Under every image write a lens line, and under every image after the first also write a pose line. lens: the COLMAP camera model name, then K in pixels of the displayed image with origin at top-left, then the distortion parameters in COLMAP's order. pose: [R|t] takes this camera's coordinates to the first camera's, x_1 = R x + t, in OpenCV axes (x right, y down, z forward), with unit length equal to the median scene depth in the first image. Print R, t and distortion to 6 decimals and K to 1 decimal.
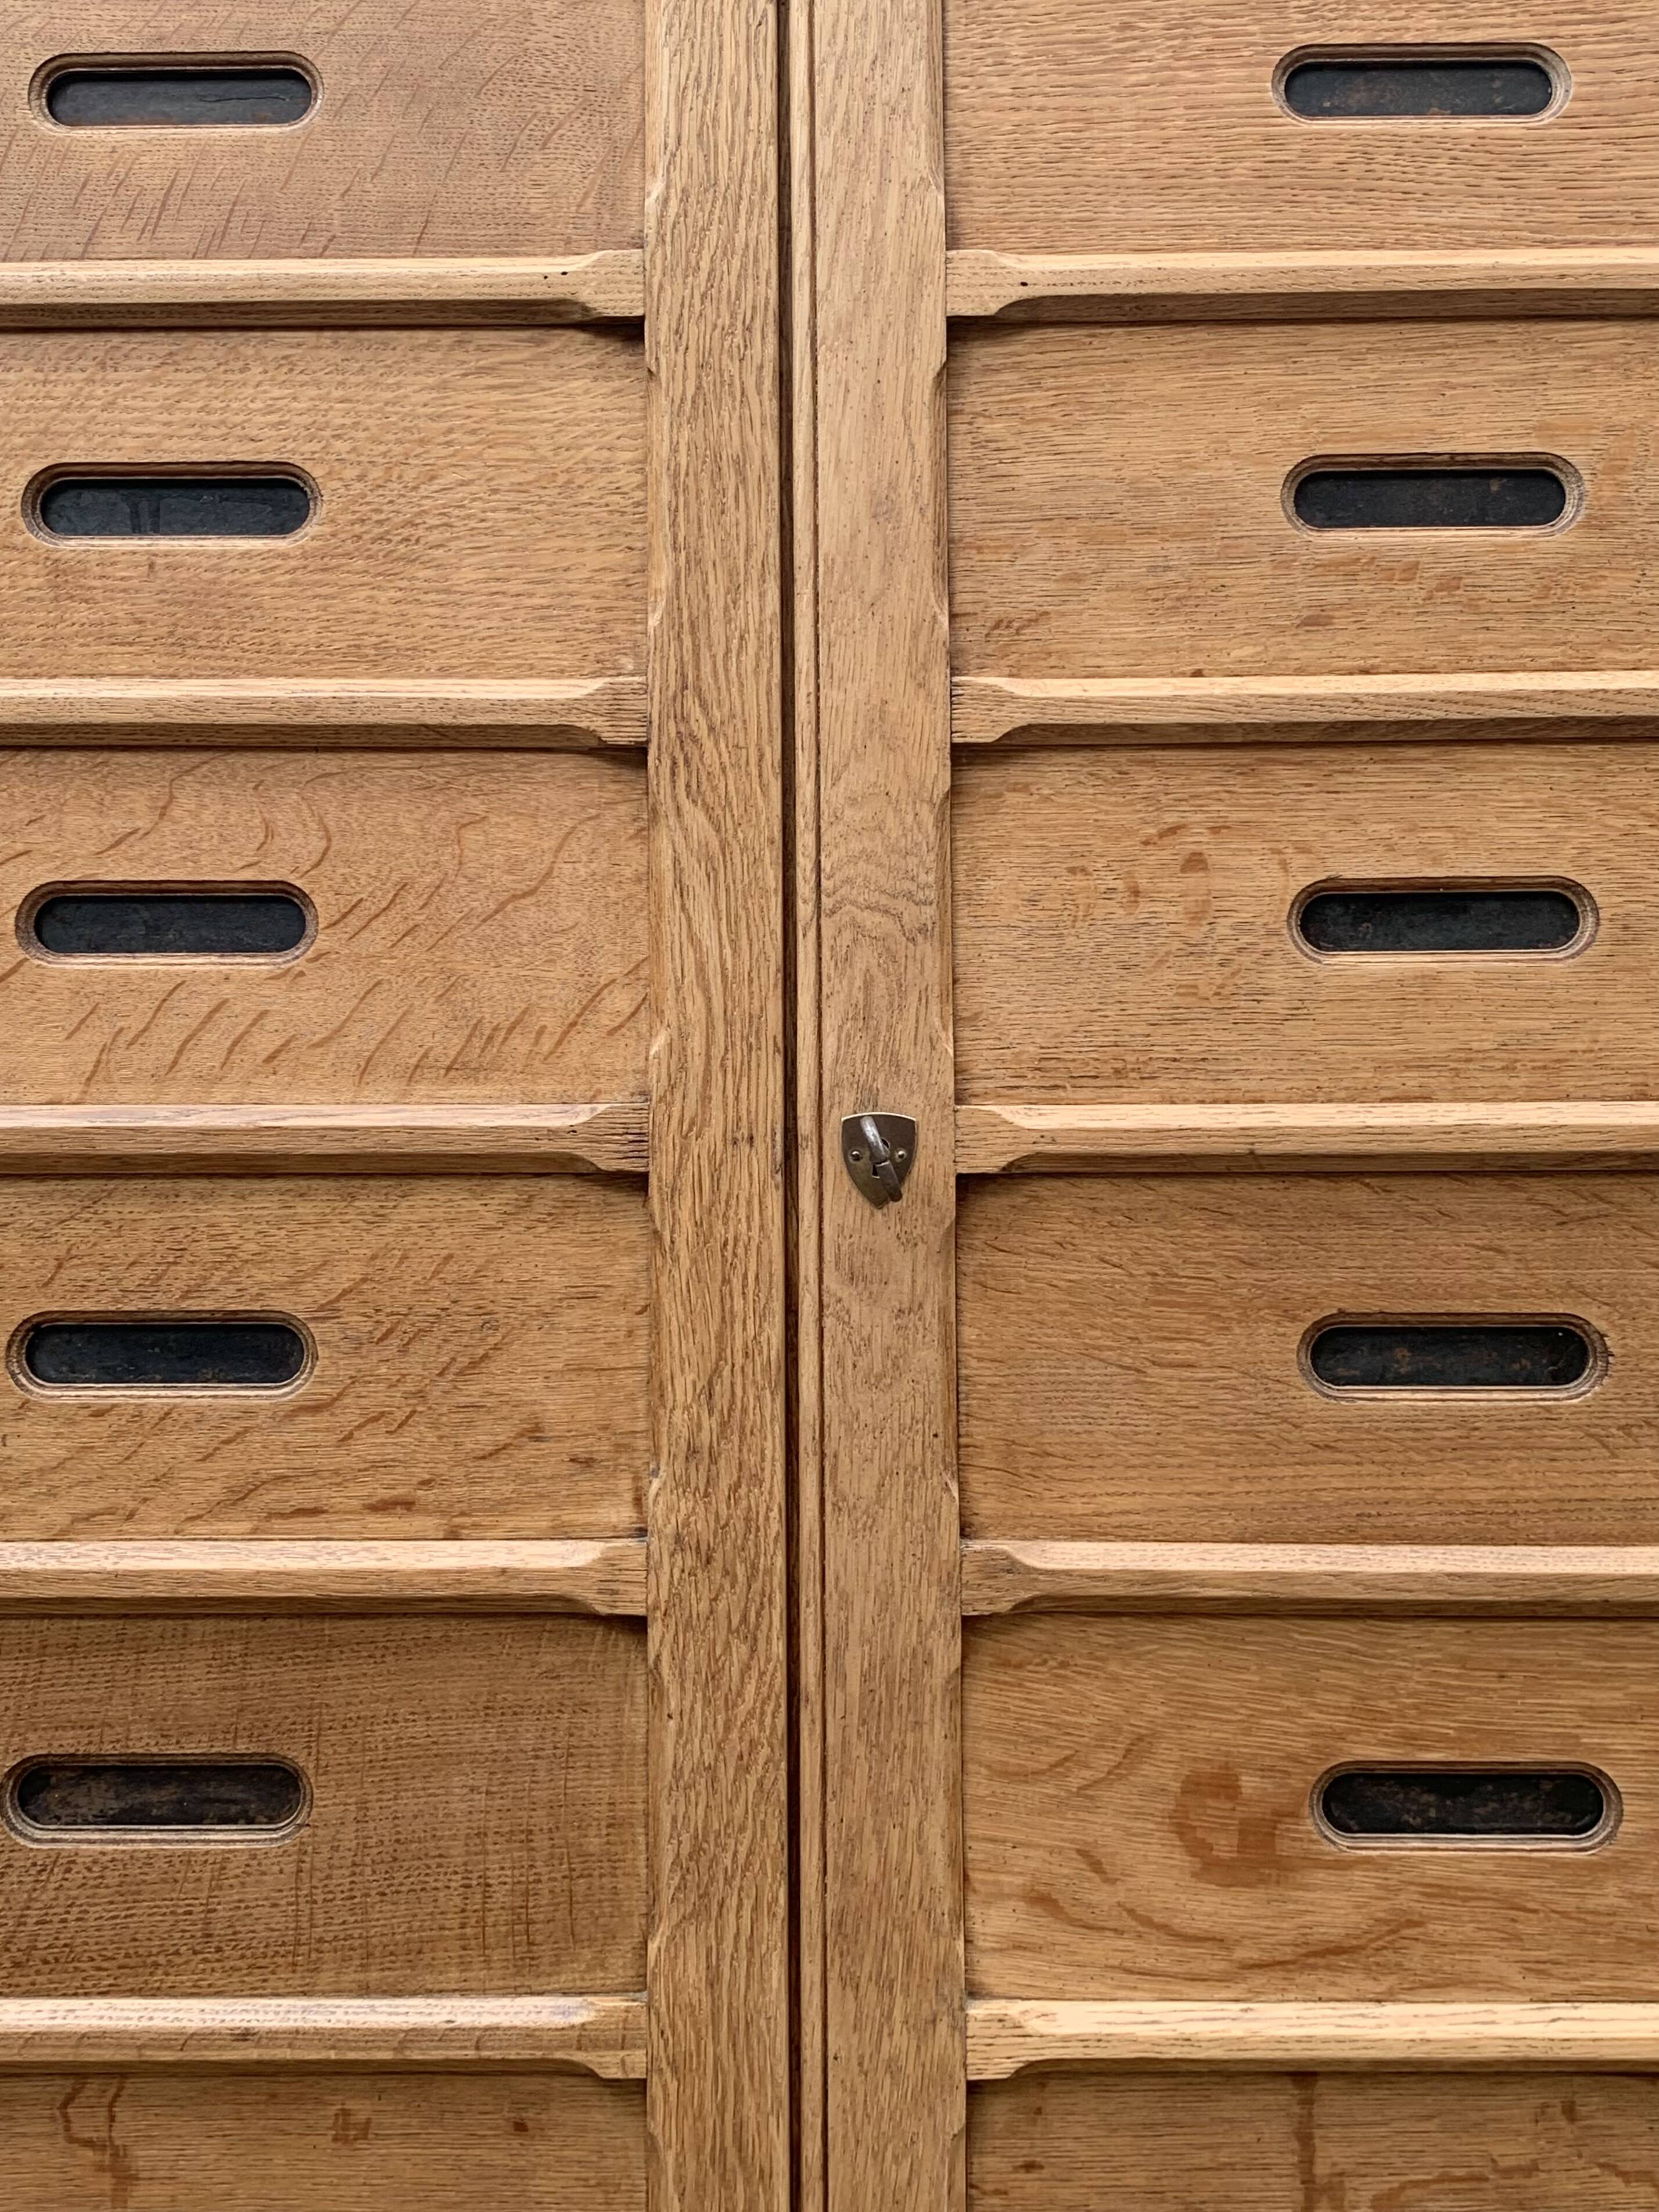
lens RADIAL K [[2430.6, 0, 799.5], [0, 2430.6, 958.6], [0, 0, 1]] dist [0.163631, -0.363601]
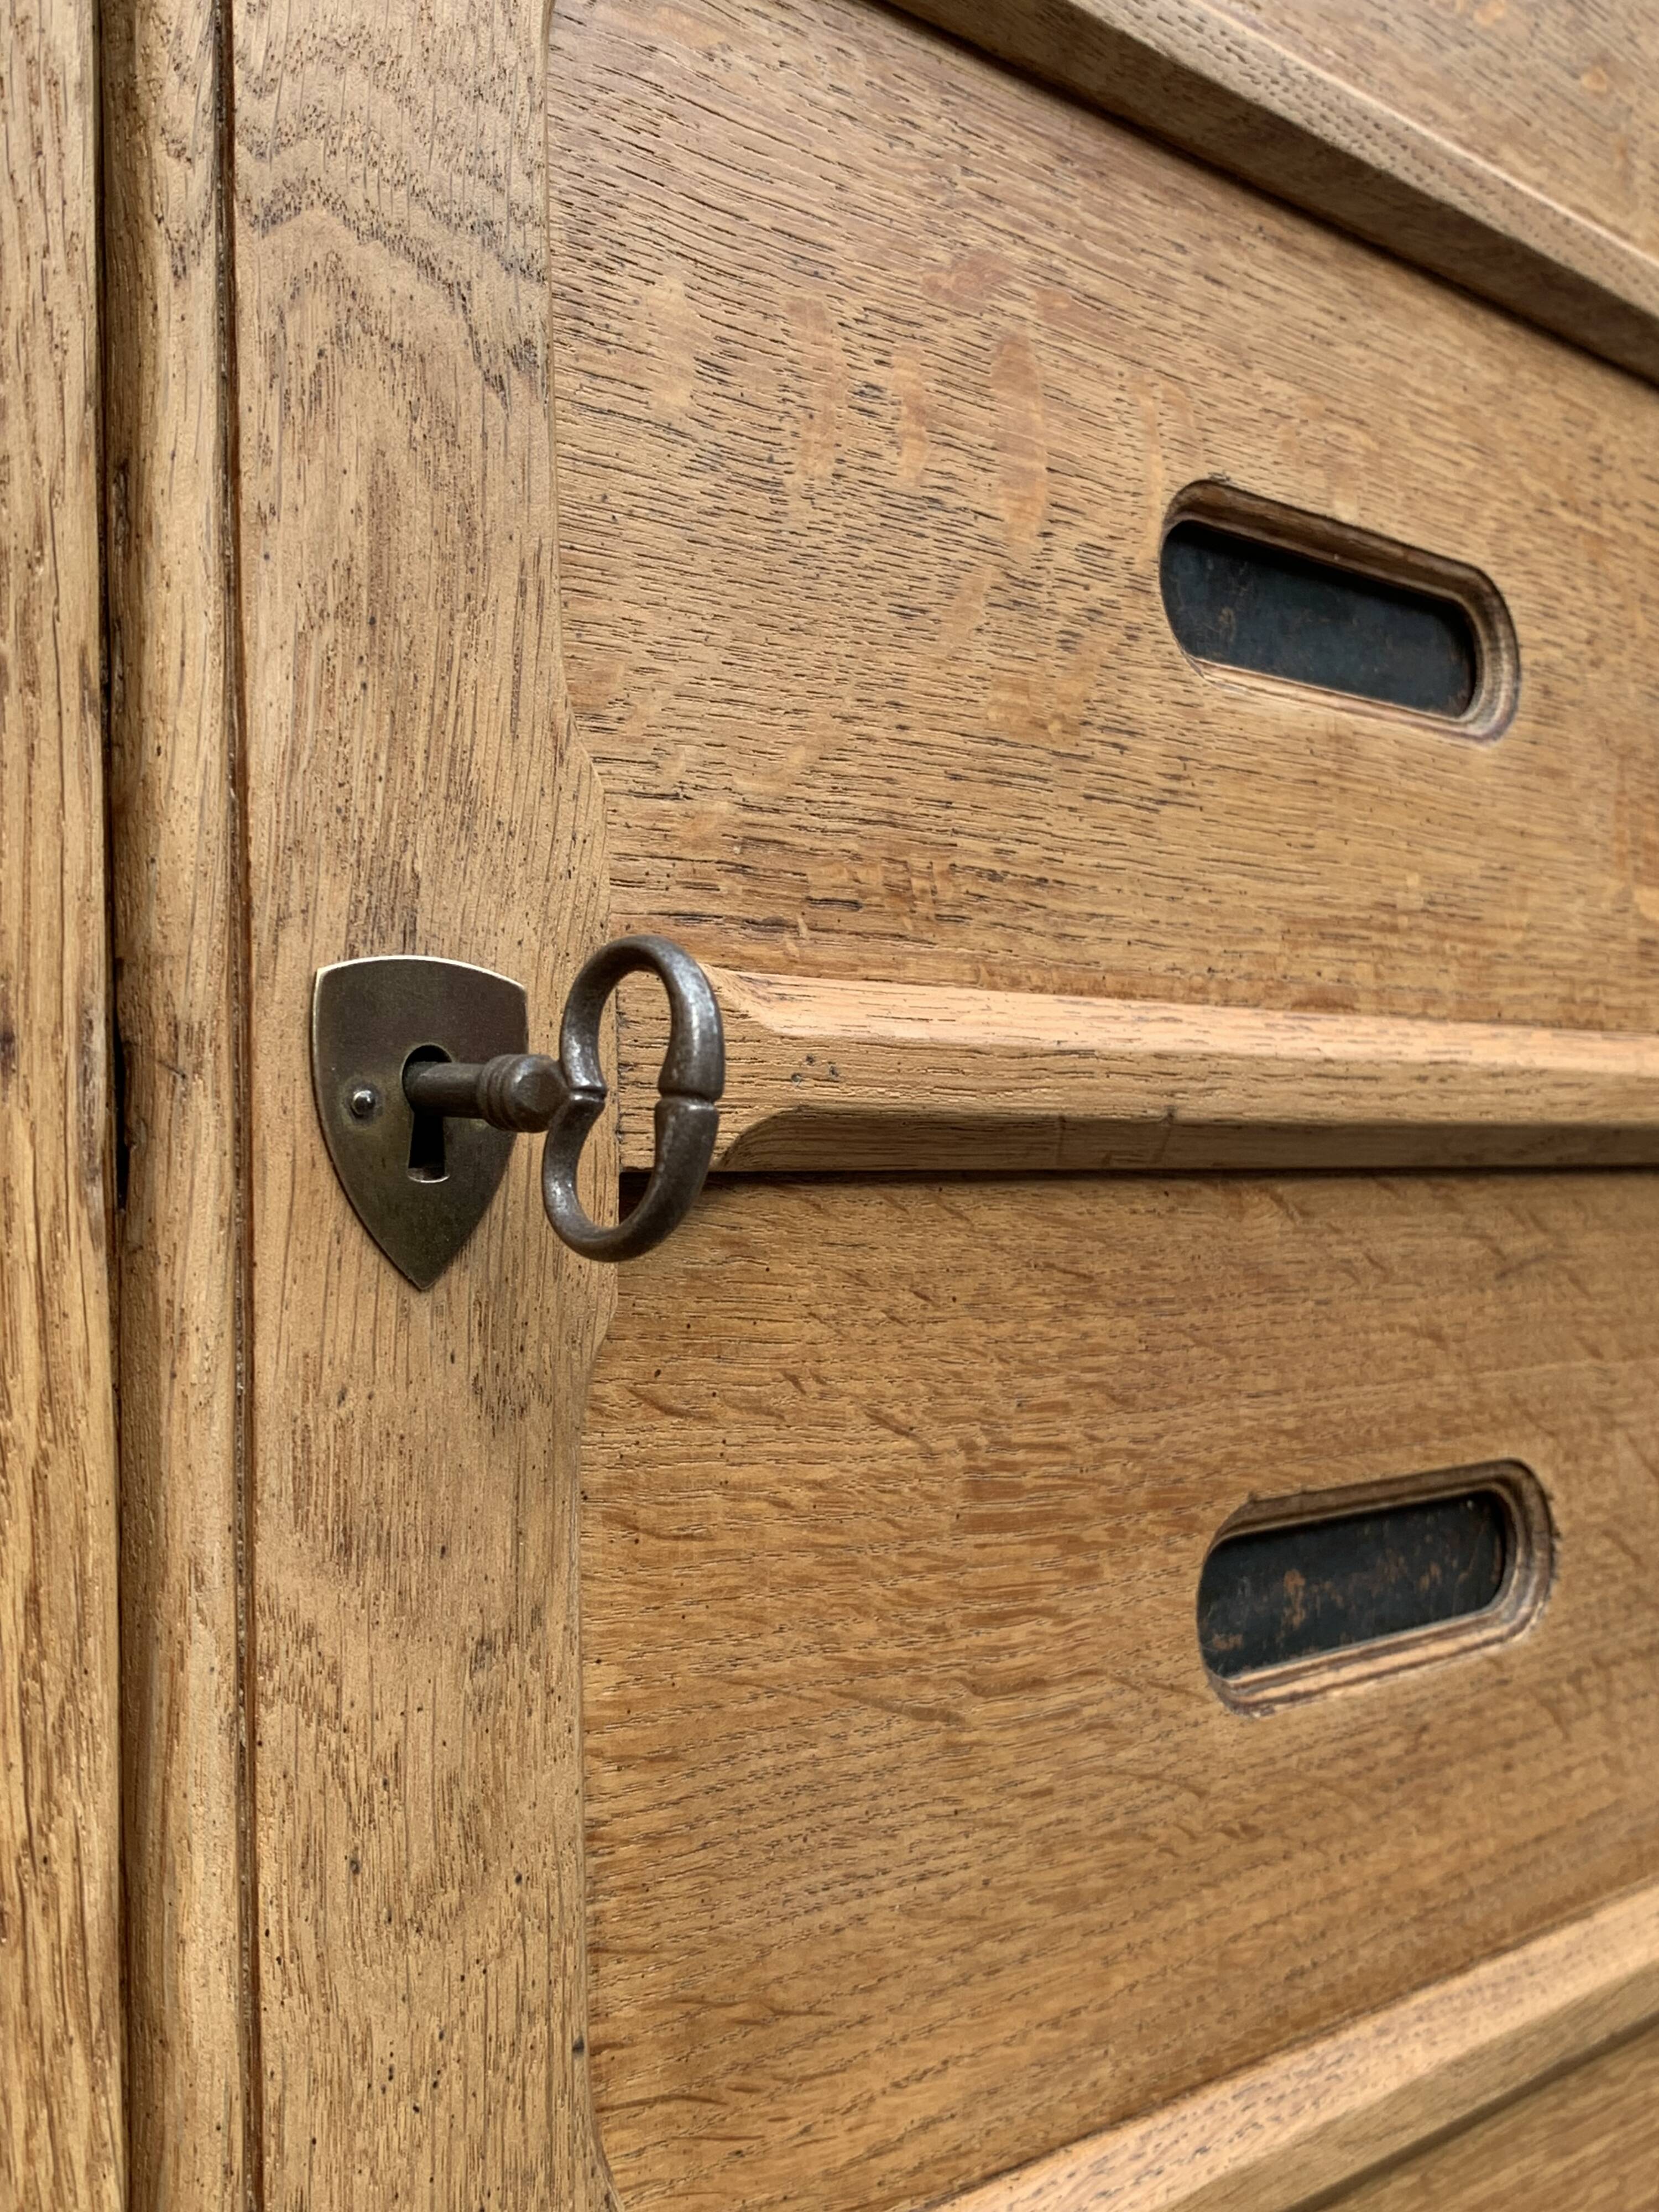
lens RADIAL K [[2605.5, 0, 897.1], [0, 2605.5, 1099.1], [0, 0, 1]] dist [0.210339, -0.665217]
pose [[0.646551, 0.024866, 0.762466, -0.165138], [-0.021906, 0.999662, -0.014026, 0.082692], [-0.762557, -0.007634, 0.646877, 0.754526]]
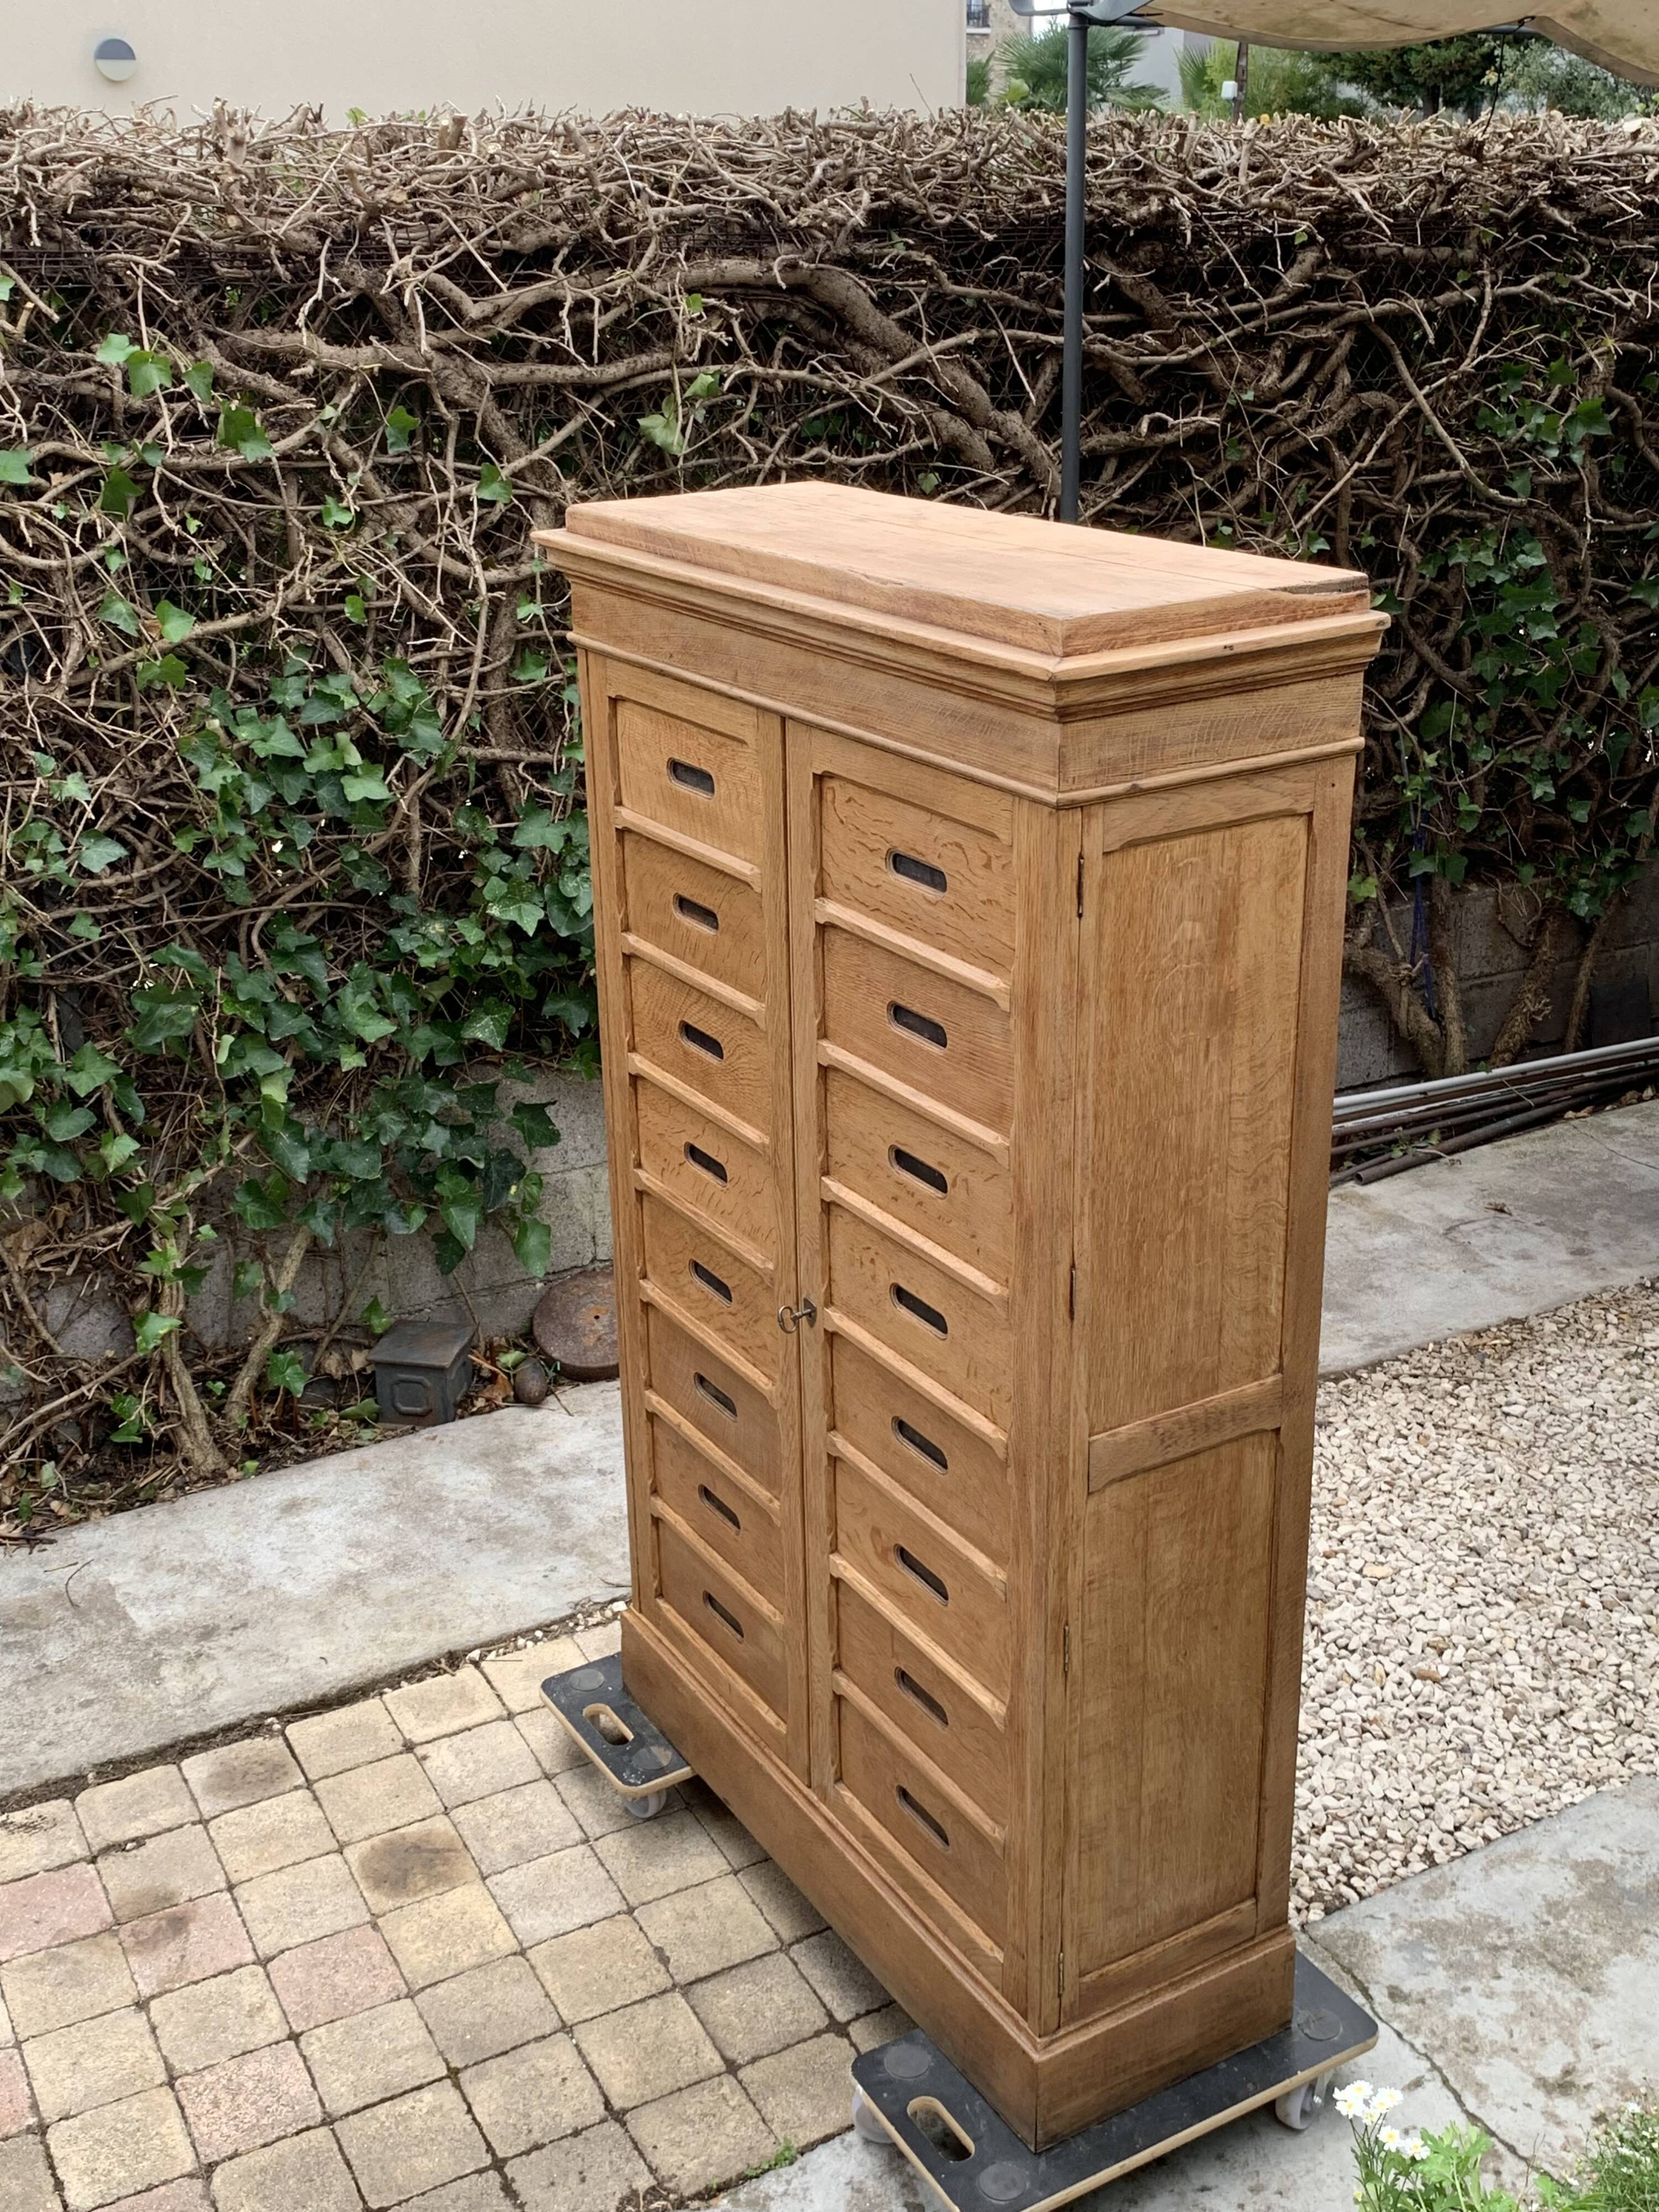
lens RADIAL K [[2345.5, 0, 834.9], [0, 2345.5, 1040.4], [0, 0, 1]] dist [0.156565, -0.421181]
pose [[0.531557, 0.283283, -0.798247, 2.319695], [0.074276, 0.923195, 0.377086, -1.353038], [0.843760, -0.259733, 0.469689, -0.284384]]
